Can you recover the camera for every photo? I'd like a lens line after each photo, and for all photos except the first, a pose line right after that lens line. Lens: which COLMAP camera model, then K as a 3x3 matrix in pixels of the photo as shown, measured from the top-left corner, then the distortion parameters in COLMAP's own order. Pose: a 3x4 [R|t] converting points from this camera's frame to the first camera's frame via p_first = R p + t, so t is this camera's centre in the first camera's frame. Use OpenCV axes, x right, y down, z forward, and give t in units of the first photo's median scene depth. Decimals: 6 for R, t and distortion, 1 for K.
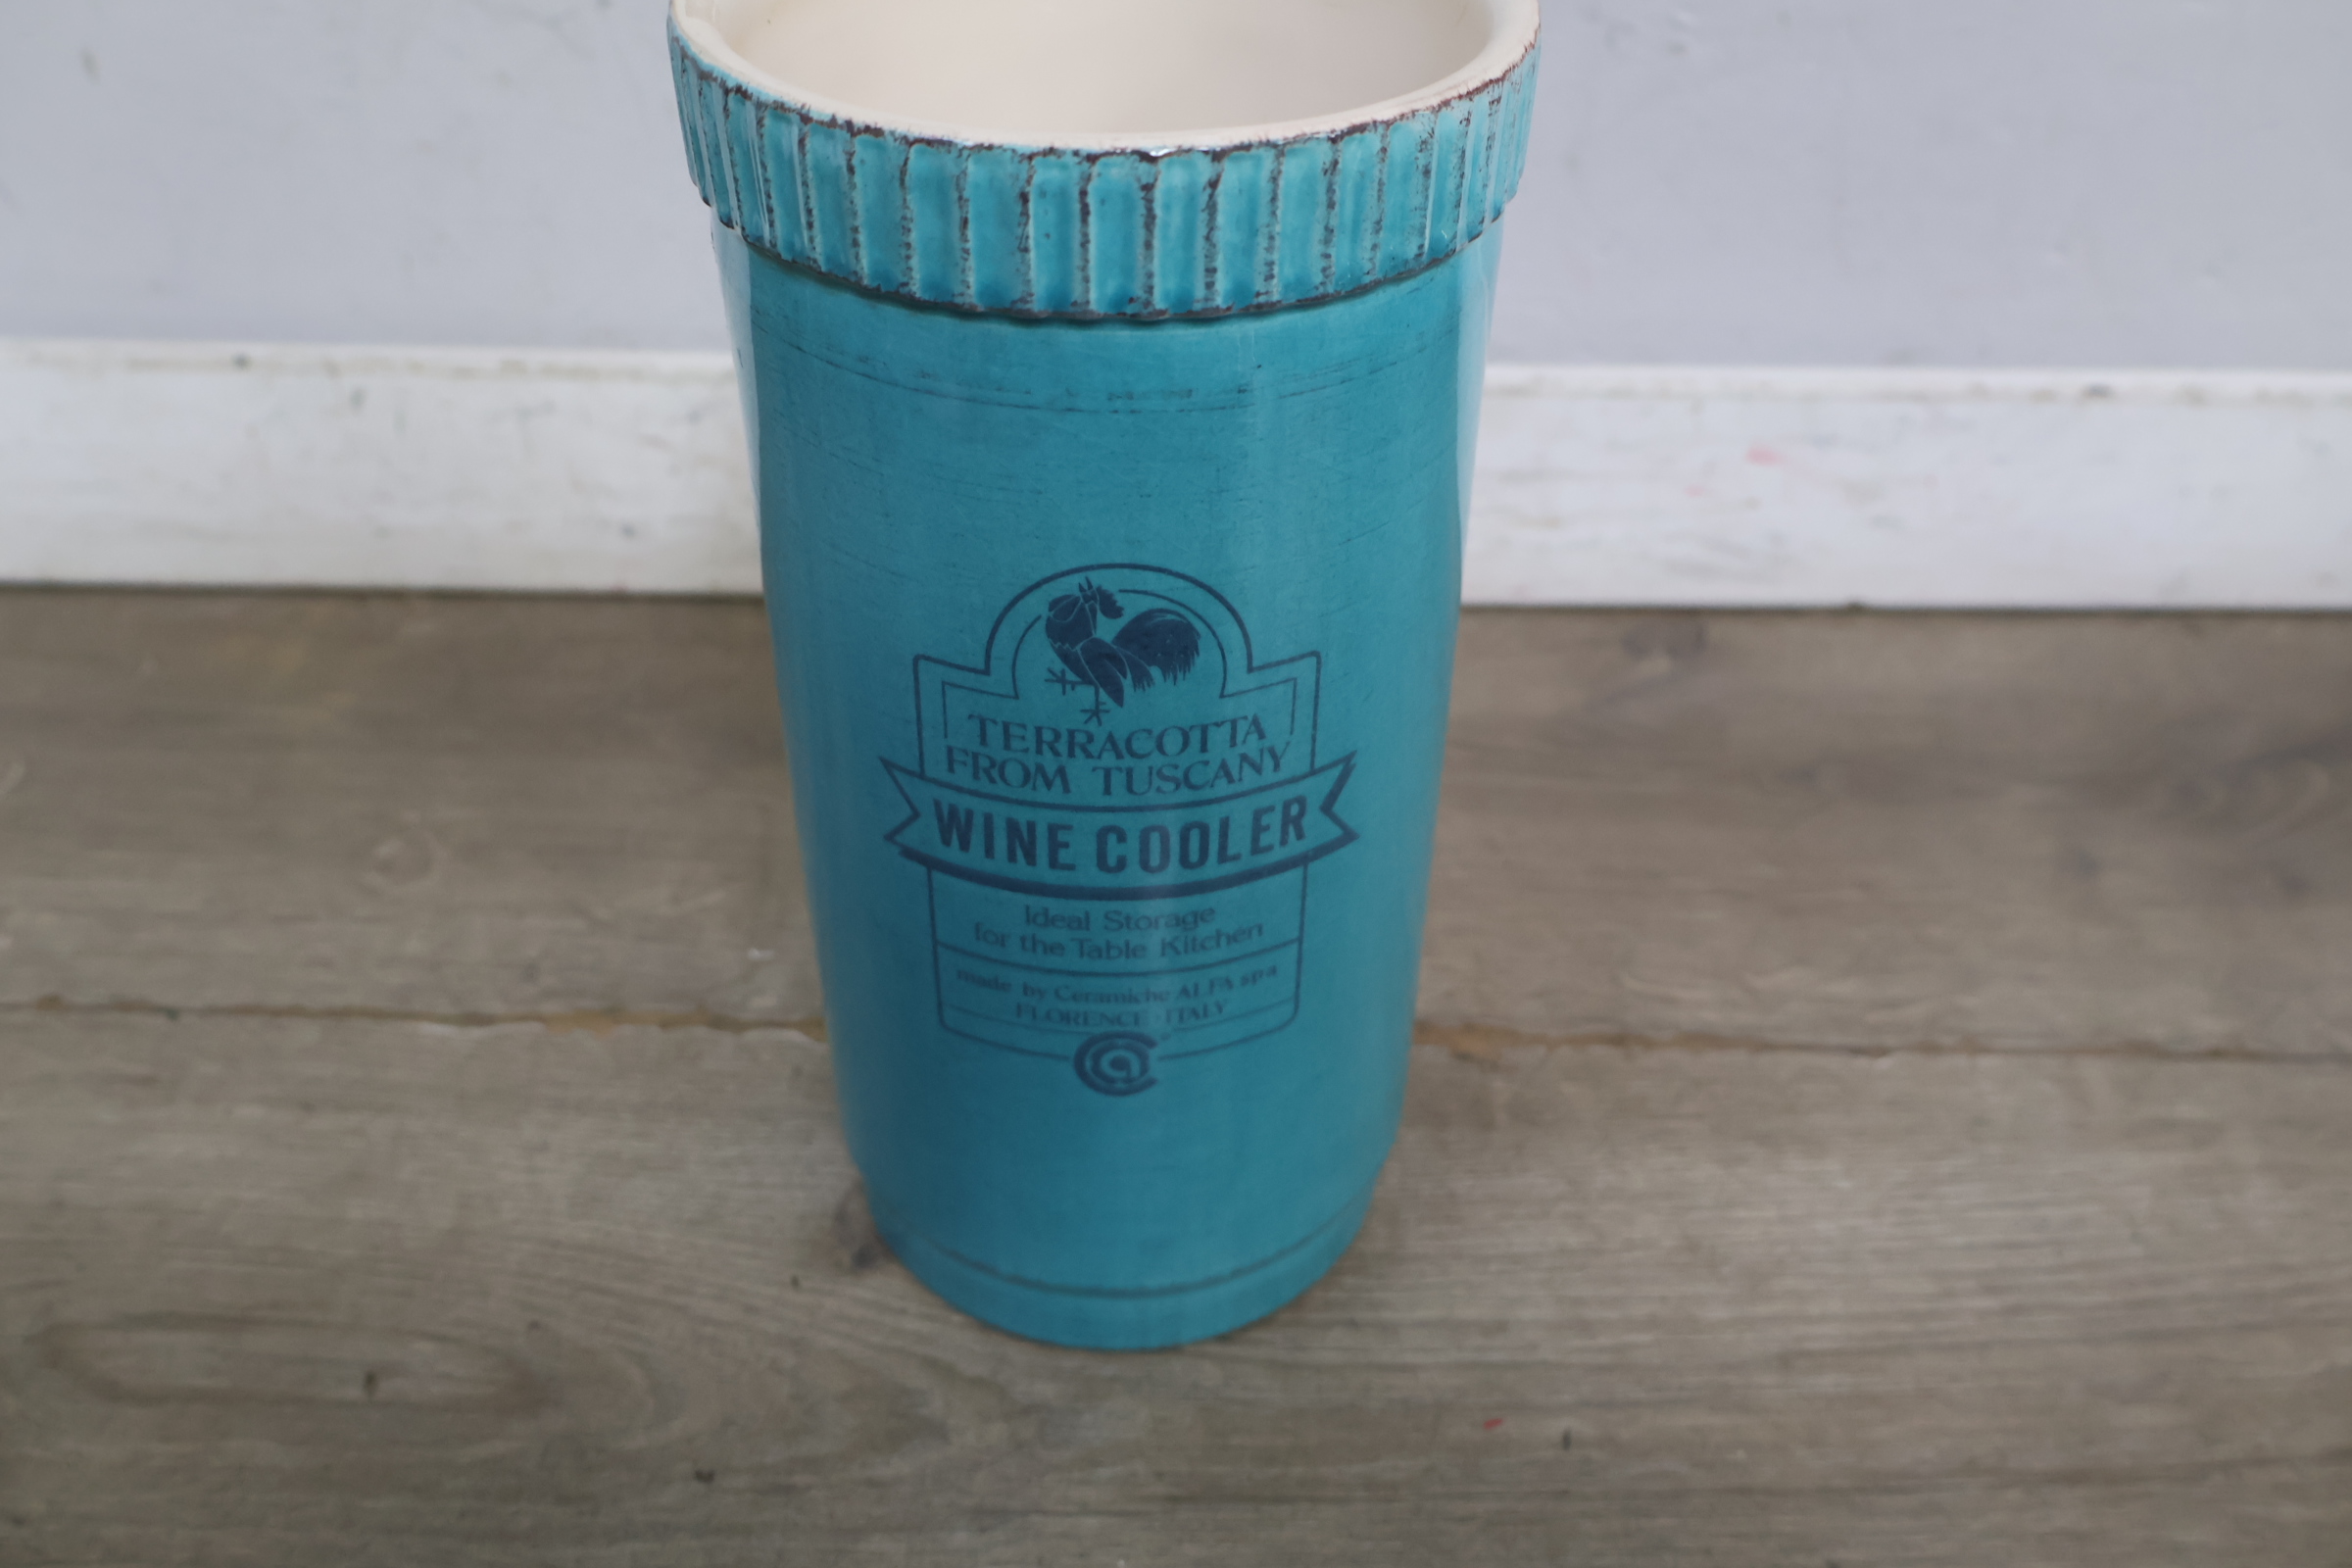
lens RADIAL K [[2095.9, 0, 1159.6], [0, 2095.9, 778.6], [0, 0, 1]] dist [0.019391, -0.003363]
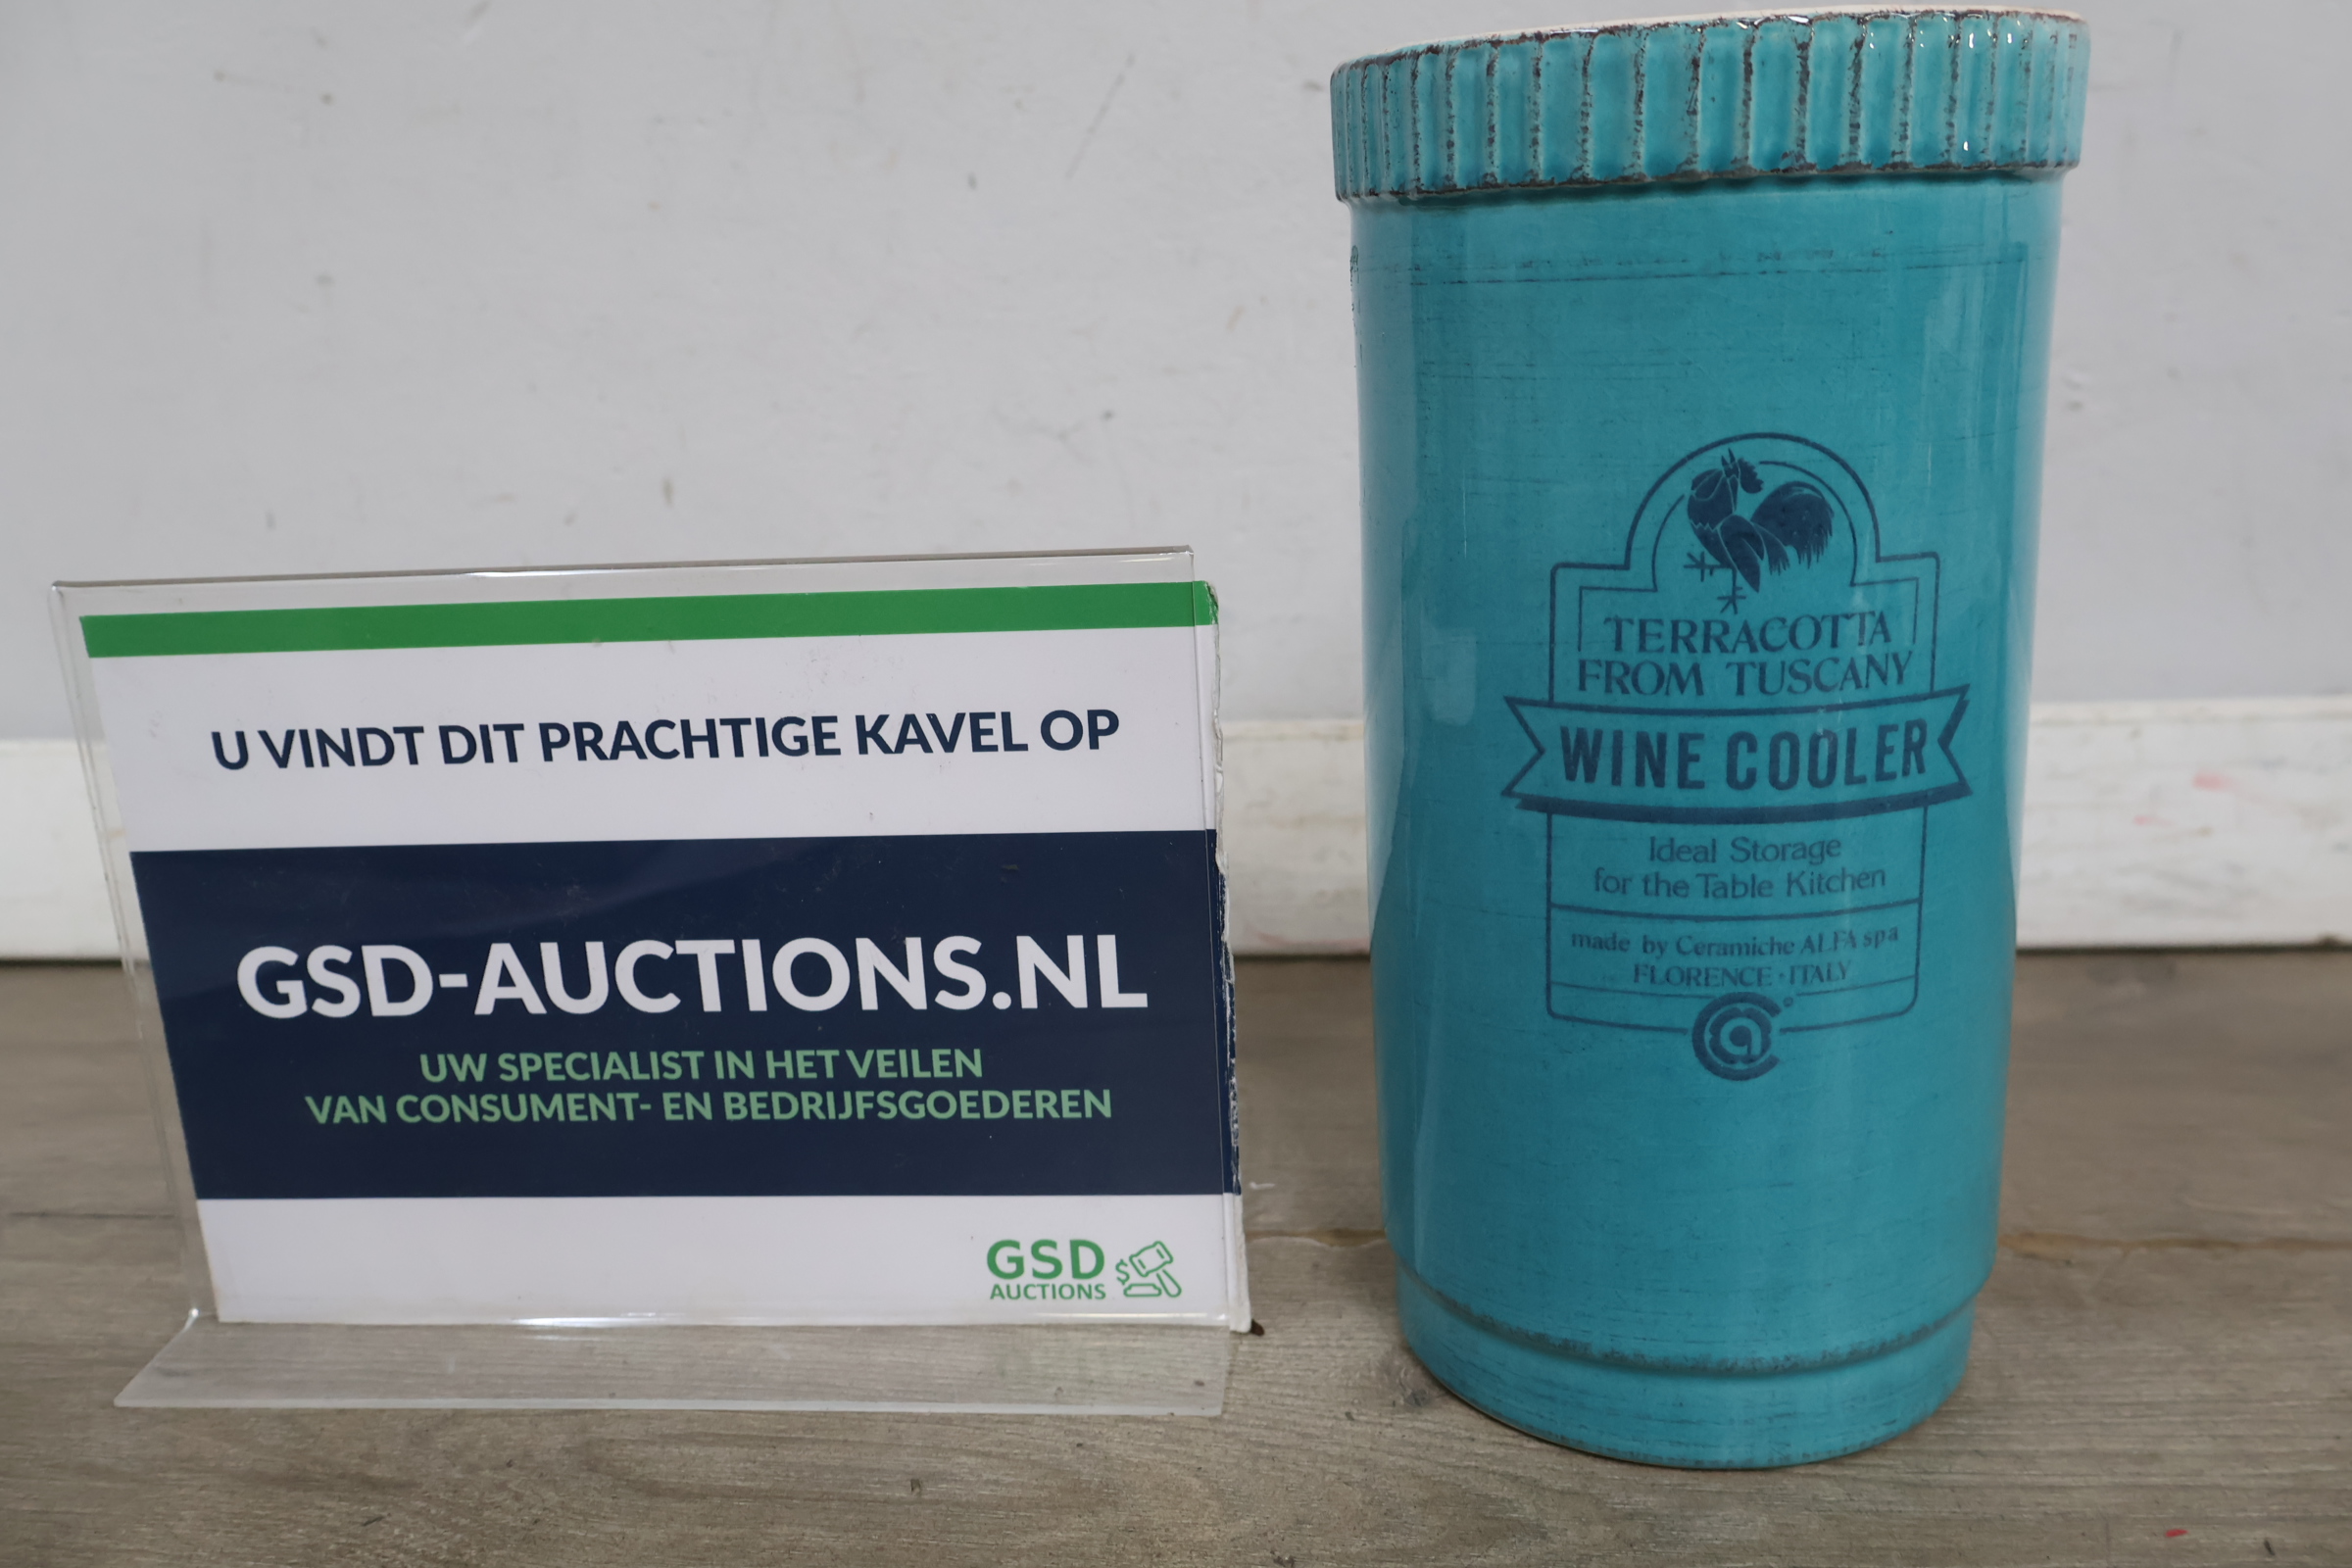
lens RADIAL K [[2095.9, 0, 1169.6], [0, 2095.9, 770.6], [0, 0, 1]] dist [0.019391, -0.003363]
pose [[0.994755, -0.024295, -0.099358, -0.202272], [-0.016327, 0.921210, -0.388724, 0.447867], [0.100974, 0.388307, 0.915981, 0.031439]]
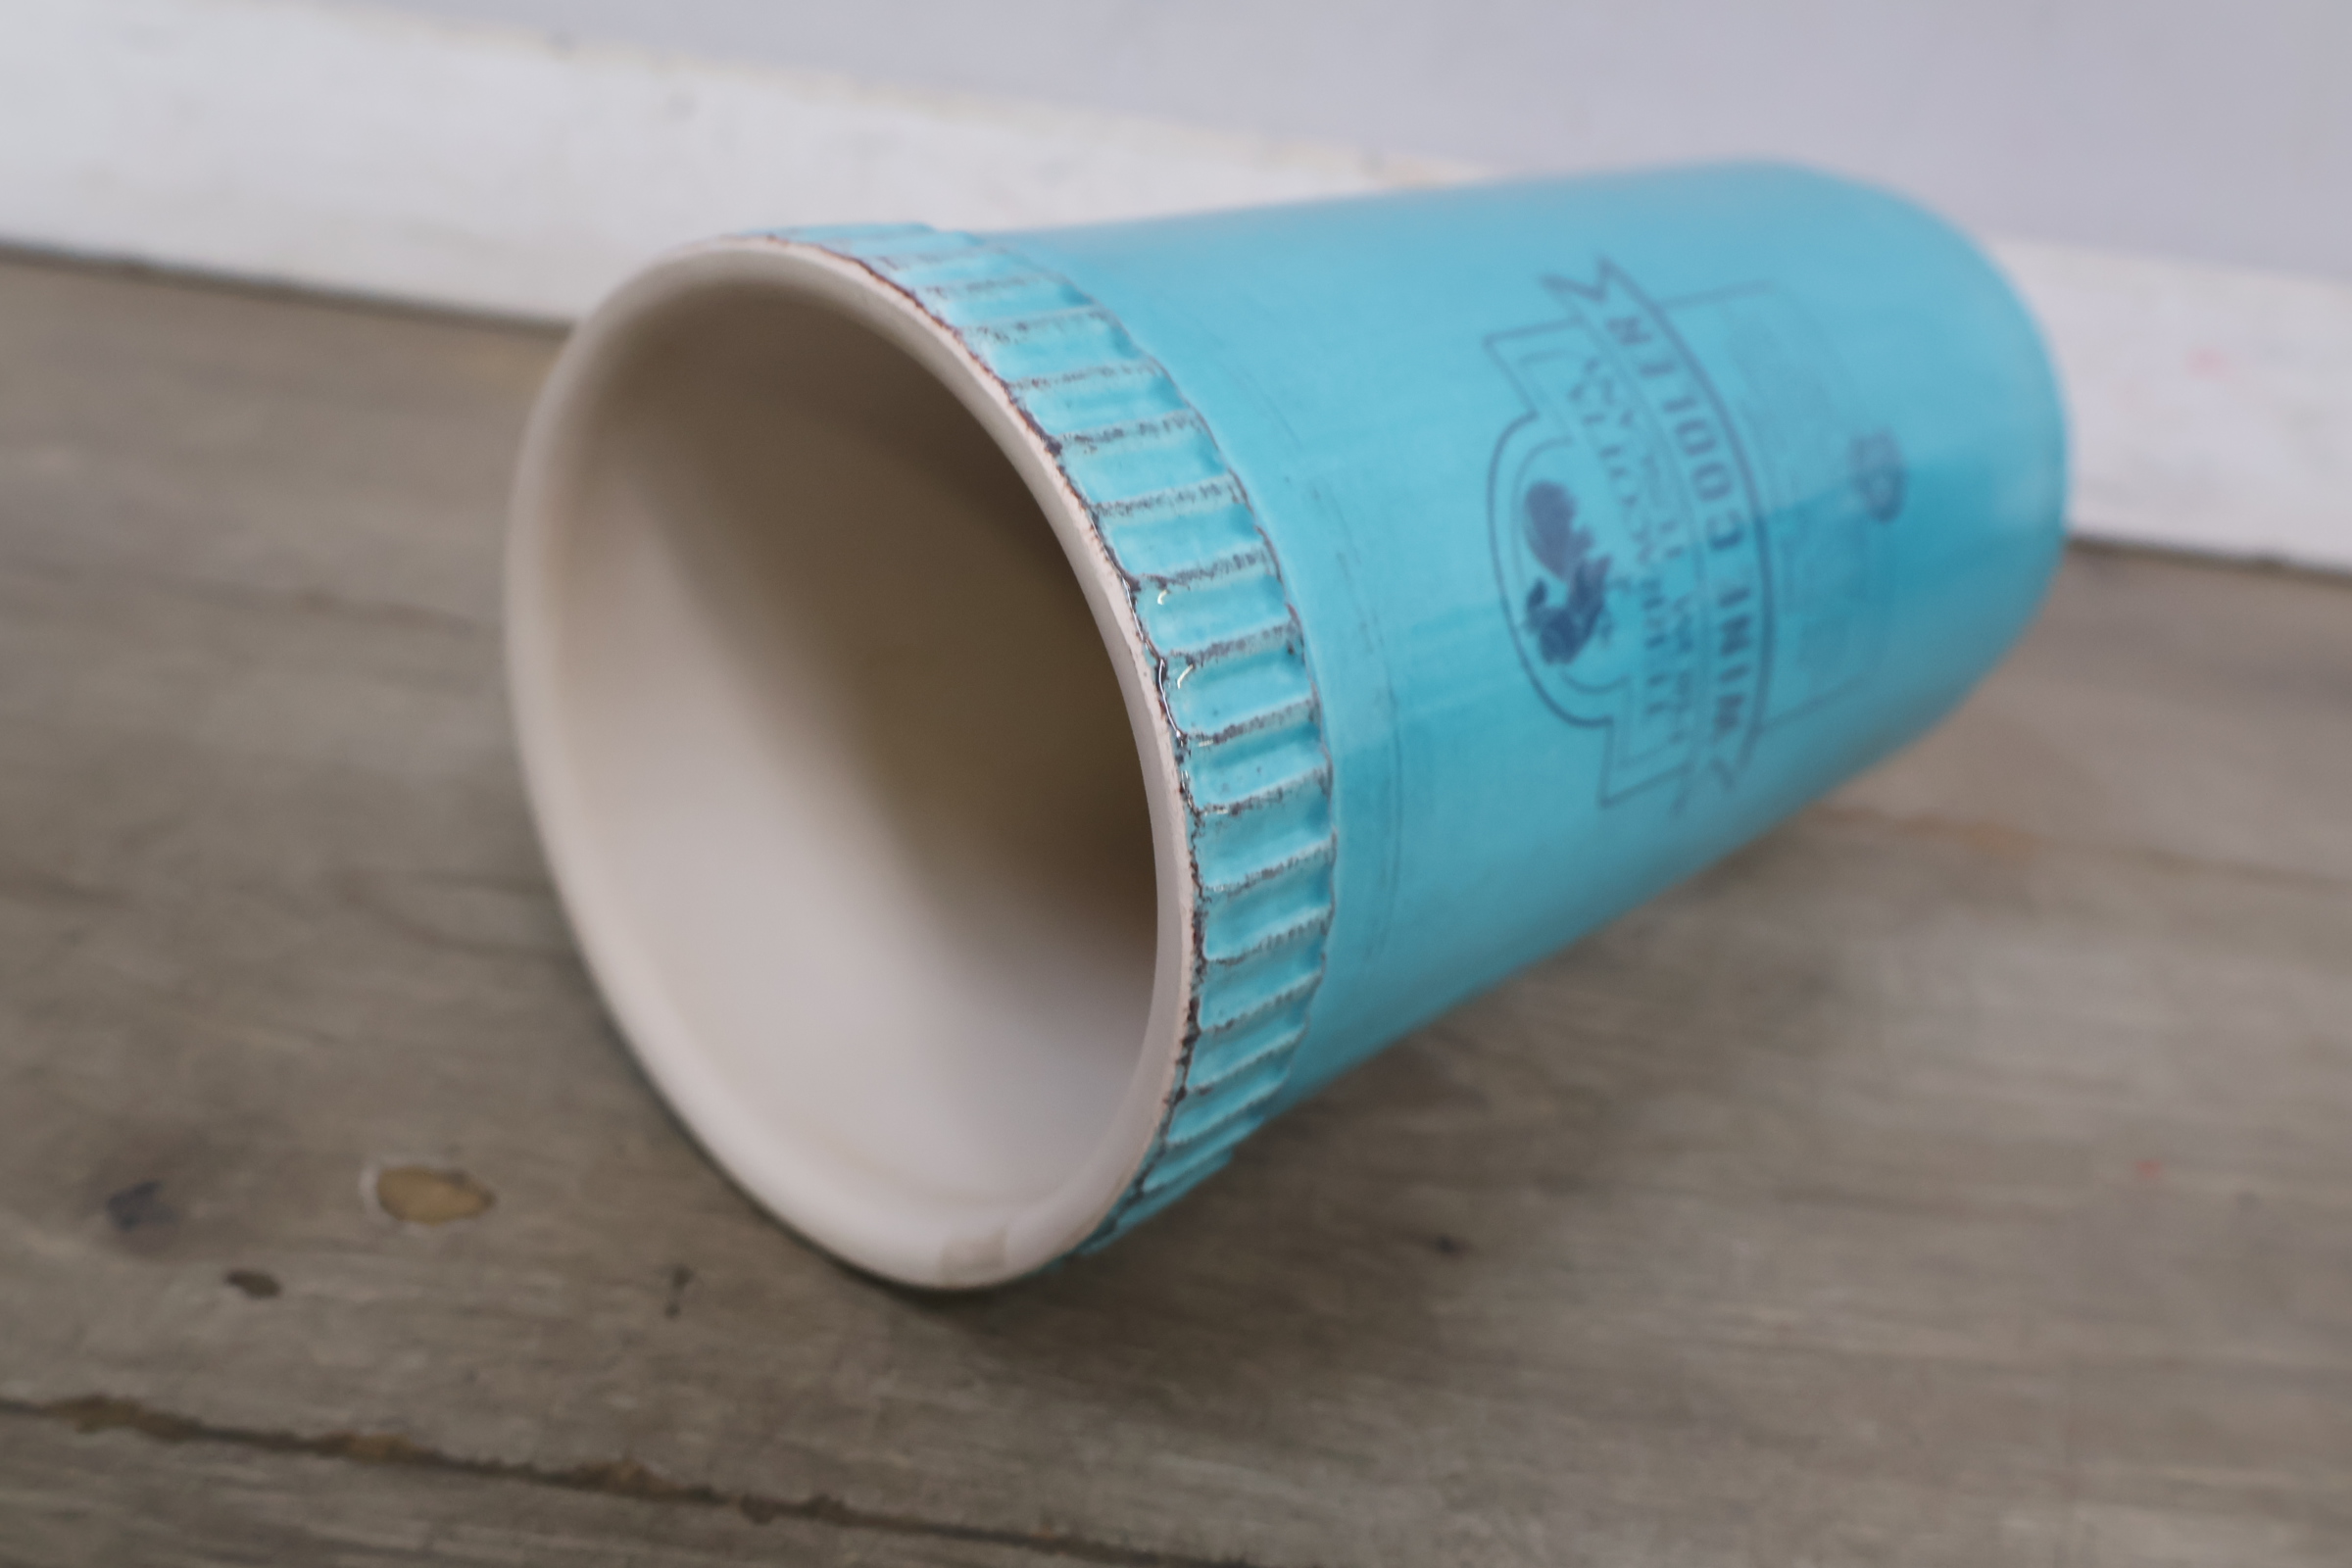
lens RADIAL K [[2095.9, 0, 1142.2], [0, 2095.9, 799.7], [0, 0, 1]] dist [0.019391, -0.003363]
pose [[-0.243729, -0.961154, -0.129531, 0.040965], [0.960569, -0.257662, 0.104489, -0.316544], [-0.133806, -0.098957, 0.986055, 0.176754]]
